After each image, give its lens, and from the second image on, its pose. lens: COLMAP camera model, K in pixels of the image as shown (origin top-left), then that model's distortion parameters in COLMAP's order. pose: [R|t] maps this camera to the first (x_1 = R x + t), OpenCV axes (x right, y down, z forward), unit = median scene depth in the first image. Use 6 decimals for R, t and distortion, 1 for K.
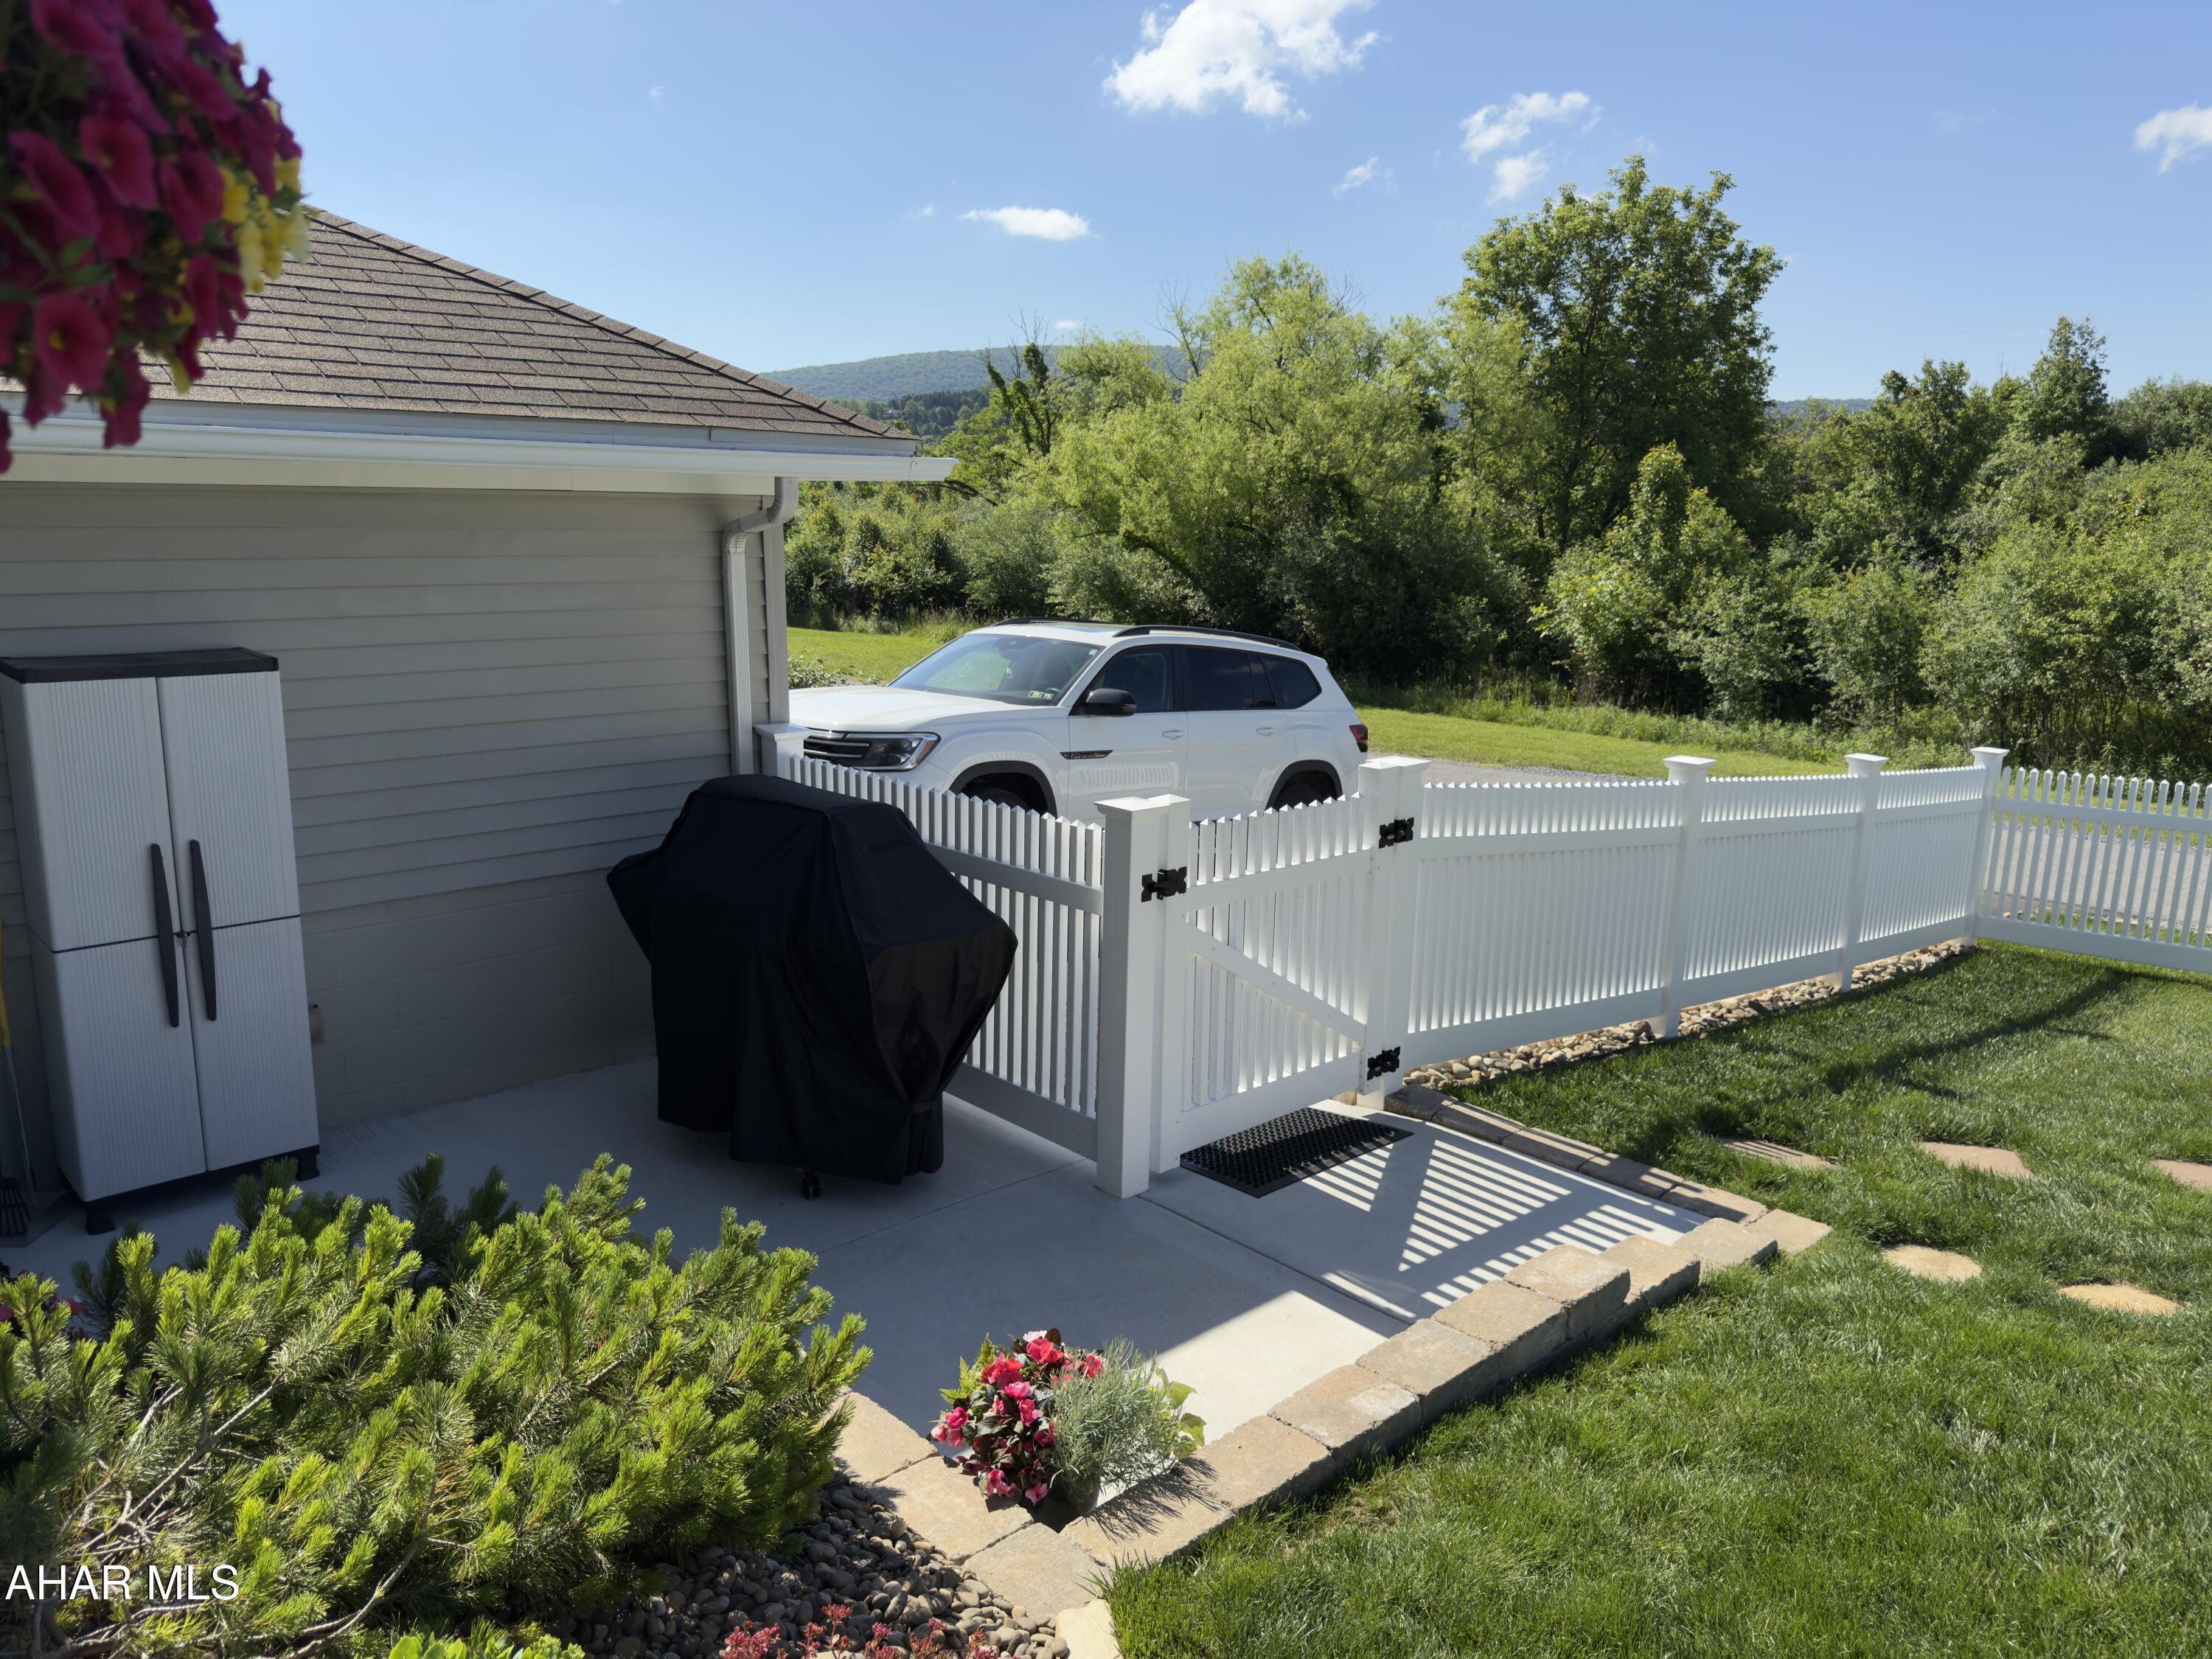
lens RADIAL K [[1571.2, 0, 1107.7], [0, 1571.2, 803.9], [0, 0, 1]] dist [0.083936, -0.095131]
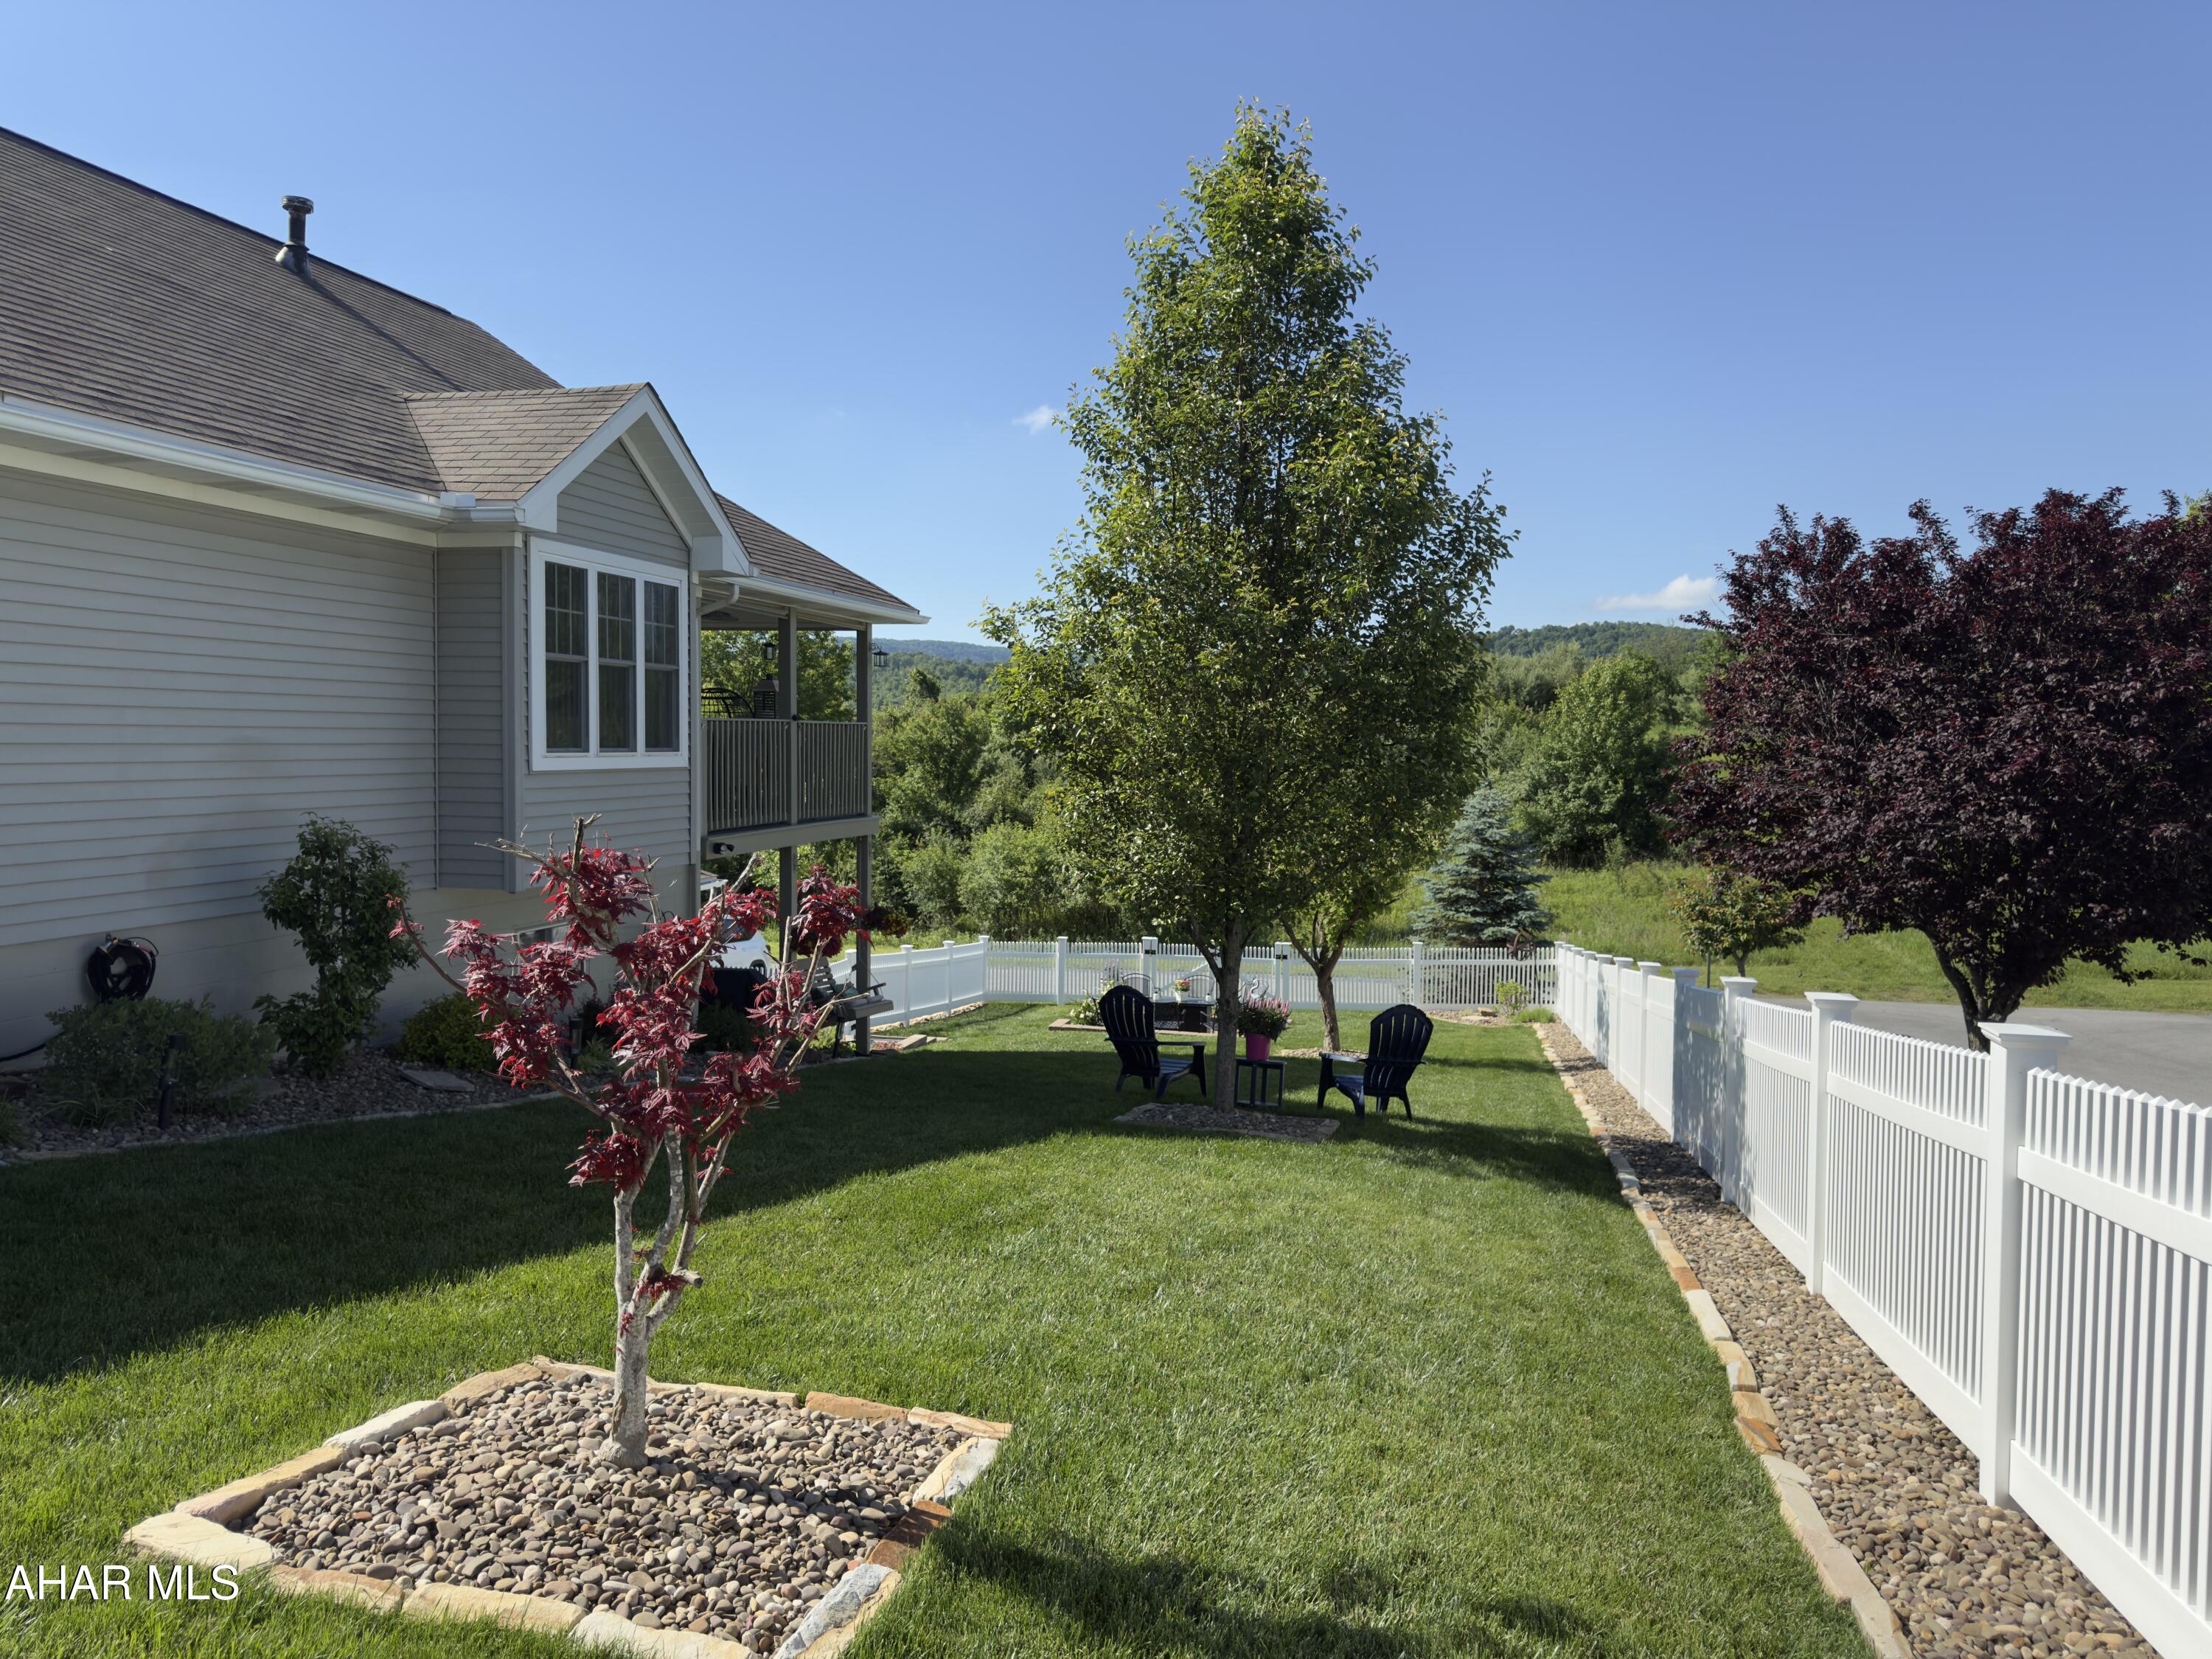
lens RADIAL K [[1571.2, 0, 1107.7], [0, 1571.2, 803.9], [0, 0, 1]] dist [0.083936, -0.095131]
pose [[0.841730, -0.033351, 0.538868, -0.369916], [0.107008, 0.988595, -0.105964, 0.026657], [-0.529188, 0.146856, 0.835699, -0.719555]]
